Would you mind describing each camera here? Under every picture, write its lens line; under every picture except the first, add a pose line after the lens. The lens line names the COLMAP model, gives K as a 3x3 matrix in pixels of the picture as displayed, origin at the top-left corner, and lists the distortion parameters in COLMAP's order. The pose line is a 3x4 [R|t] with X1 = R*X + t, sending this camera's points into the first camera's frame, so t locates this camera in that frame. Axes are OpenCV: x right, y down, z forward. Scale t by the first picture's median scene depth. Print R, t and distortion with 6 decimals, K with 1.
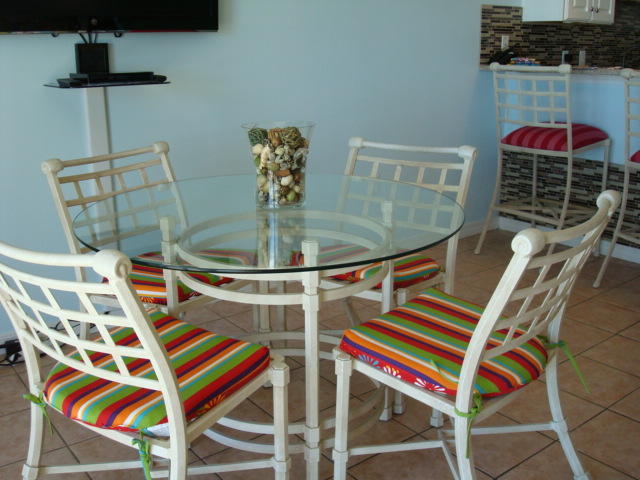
lens RADIAL K [[668.6, 0, 329.7], [0, 668.6, 236.5], [0, 0, 1]] dist [-0.059476, -0.112381]
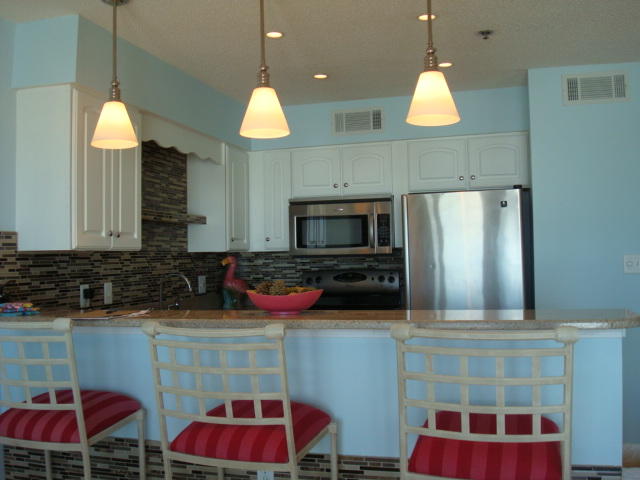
lens RADIAL K [[668.6, 0, 329.7], [0, 668.6, 236.5], [0, 0, 1]] dist [-0.059476, -0.112381]
pose [[0.806105, 0.011022, 0.591670, 0.140098], [0.171601, 0.952514, -0.251536, -0.097837], [-0.566347, 0.304296, 0.765935, 0.235716]]
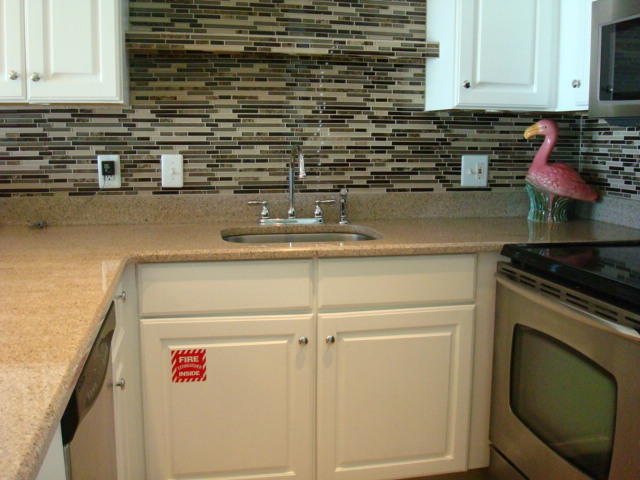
lens RADIAL K [[668.6, 0, 329.7], [0, 668.6, 236.5], [0, 0, 1]] dist [-0.059476, -0.112381]
pose [[0.890117, 0.083155, -0.448082, 0.836412], [-0.139339, 0.985787, -0.093854, -0.209277], [0.433909, 0.145976, 0.889052, 0.664317]]
